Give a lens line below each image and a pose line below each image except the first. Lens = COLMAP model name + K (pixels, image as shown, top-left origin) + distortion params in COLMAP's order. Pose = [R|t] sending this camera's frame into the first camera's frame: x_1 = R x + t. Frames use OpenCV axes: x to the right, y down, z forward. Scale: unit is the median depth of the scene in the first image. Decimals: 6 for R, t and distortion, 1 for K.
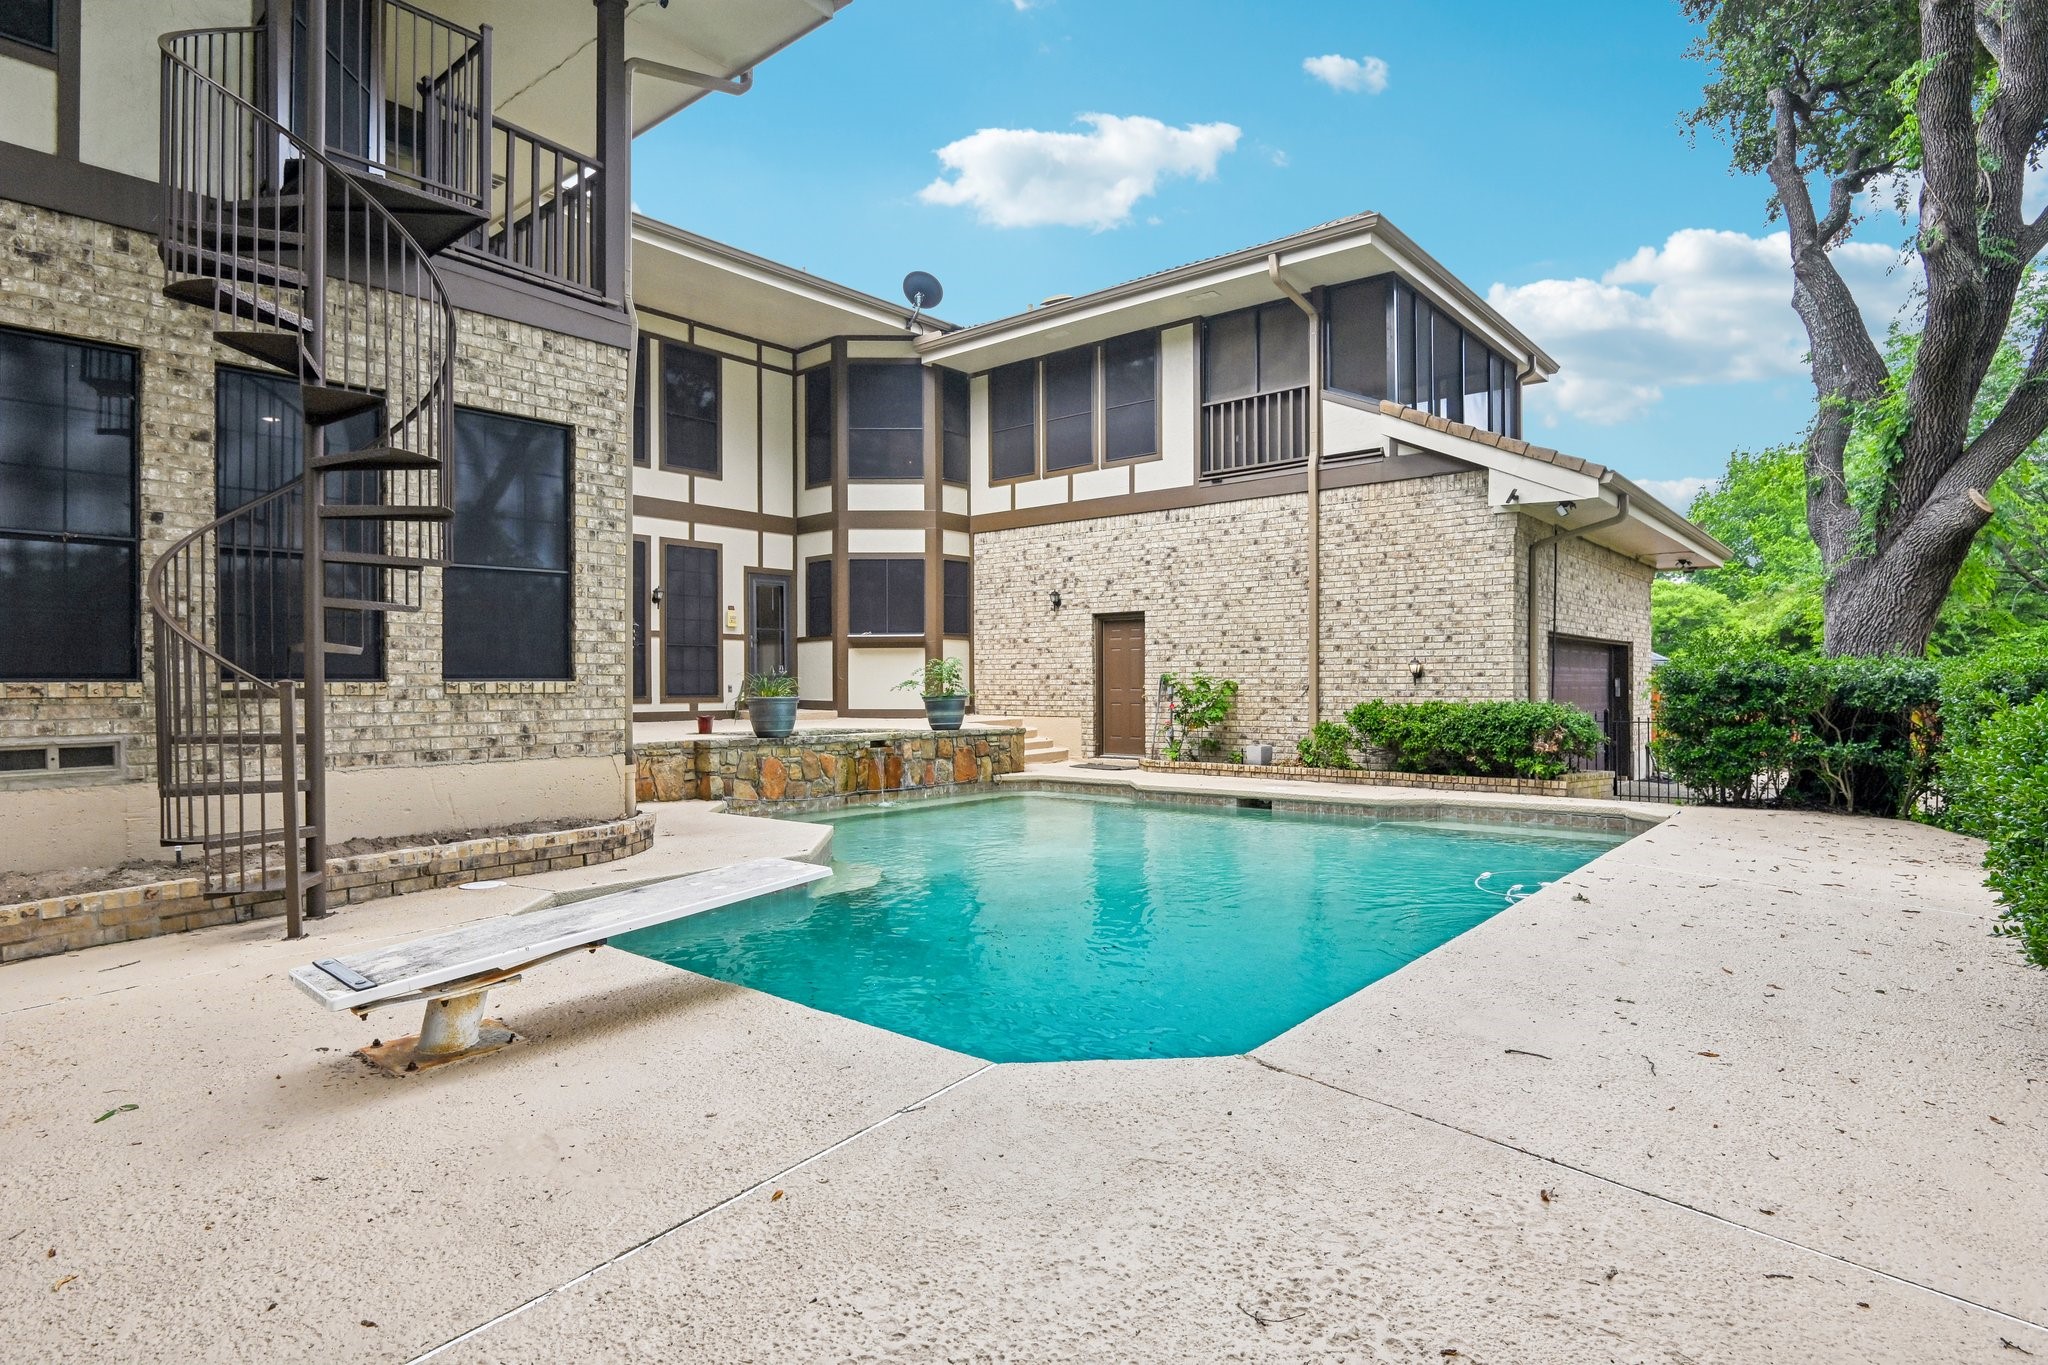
lens RADIAL K [[1116.1, 0, 1034.5], [0, 1116.1, 686.5], [0, 0, 1]] dist [-0.001449, -0.000809]
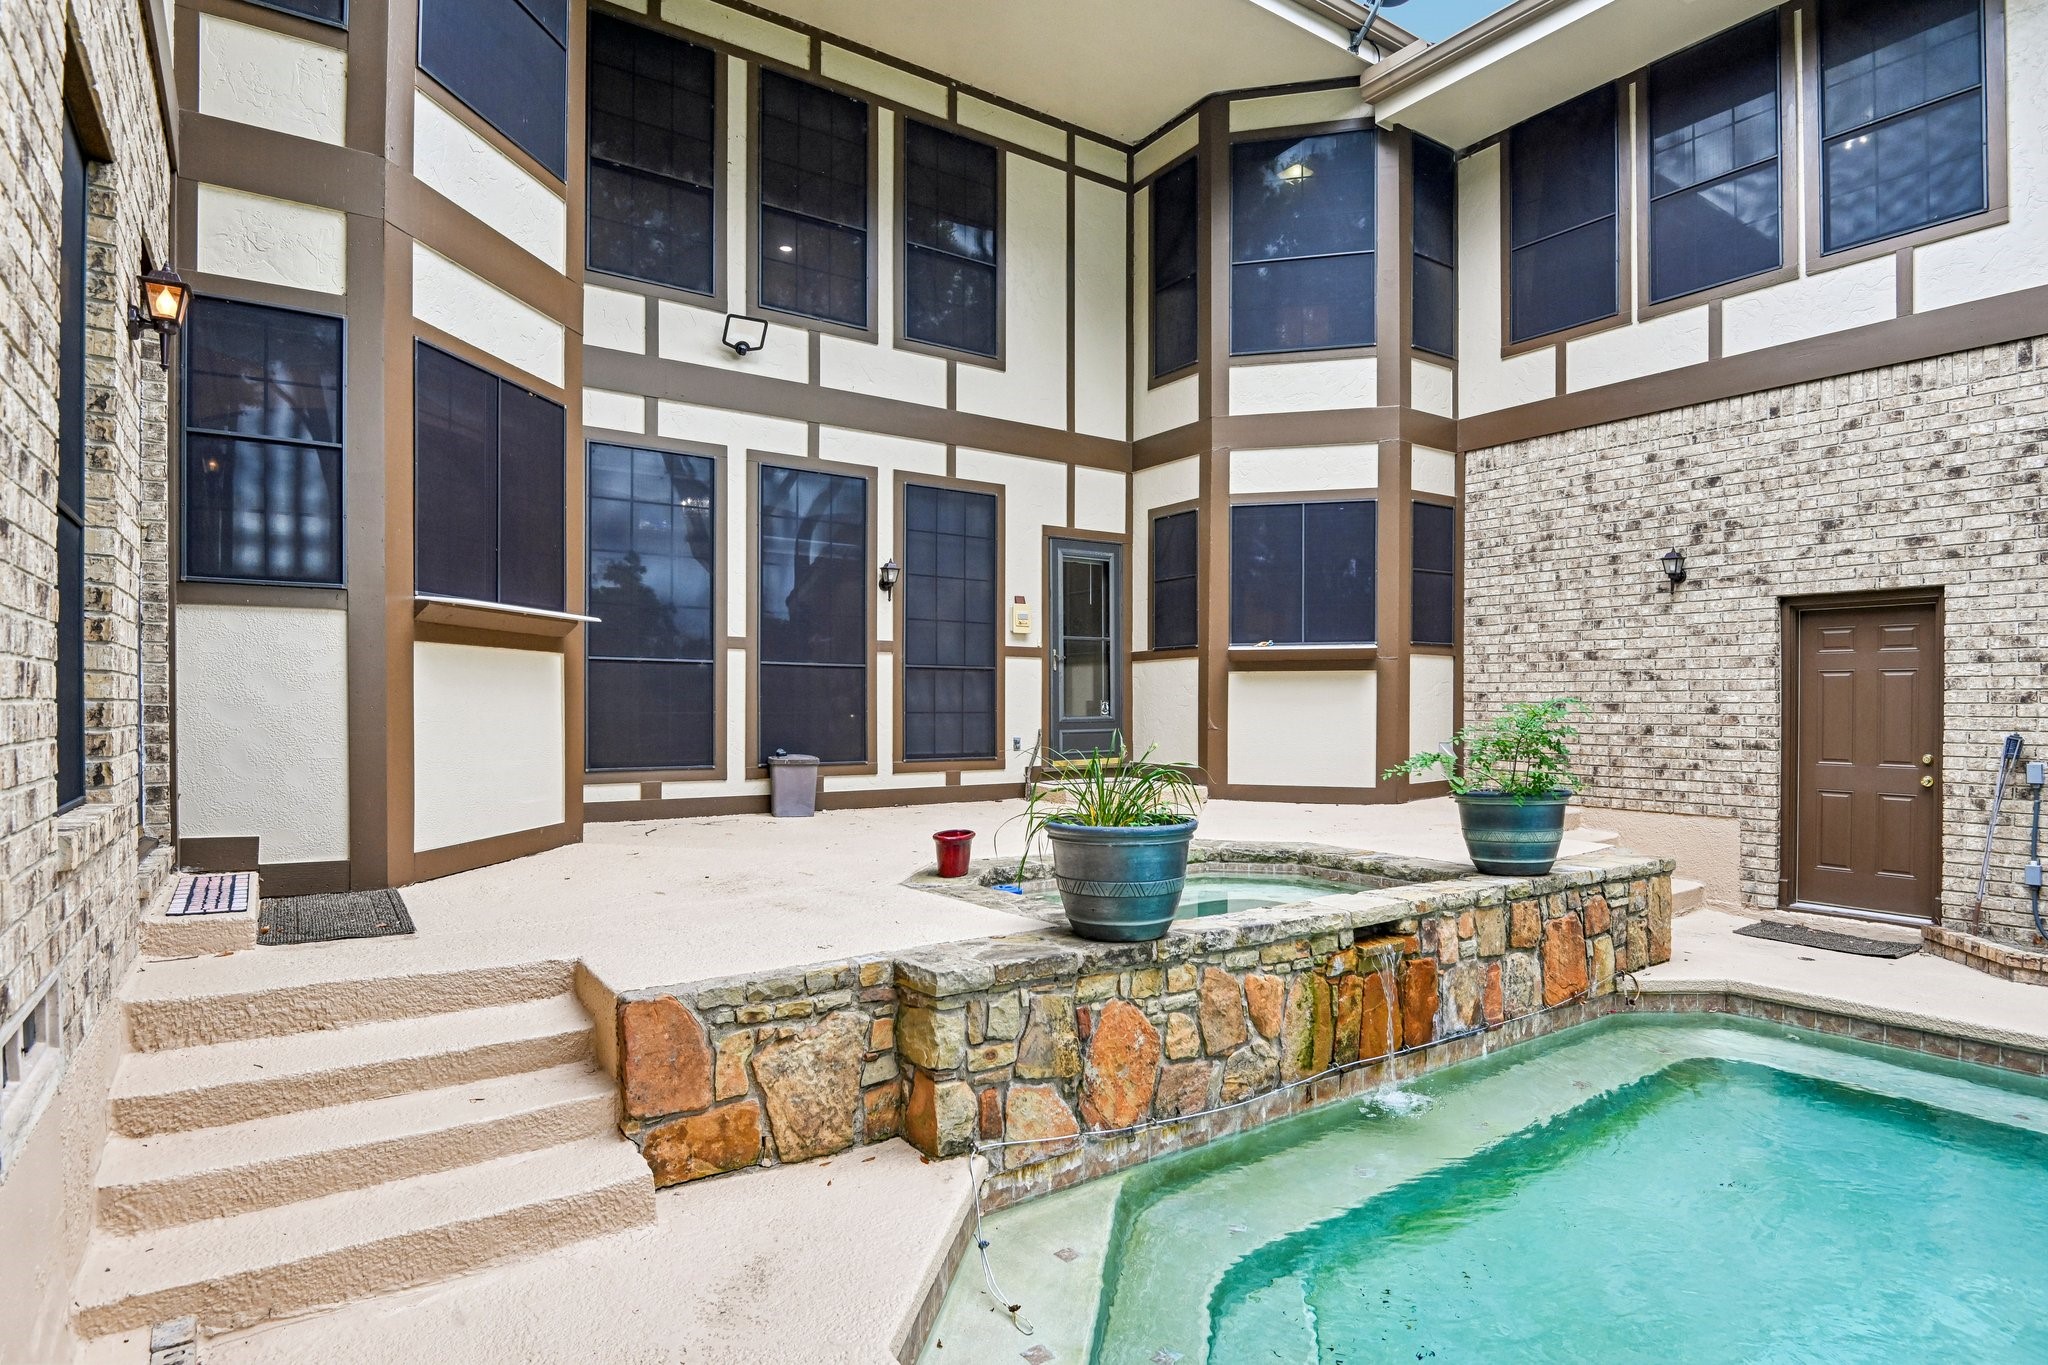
lens RADIAL K [[1116.1, 0, 1034.5], [0, 1116.1, 686.5], [0, 0, 1]] dist [-0.001449, -0.000809]
pose [[0.966004, 0.001952, -0.258520, -0.120865], [-0.005566, 0.999897, -0.013247, -0.019715], [0.258467, 0.014235, 0.965915, 0.465545]]
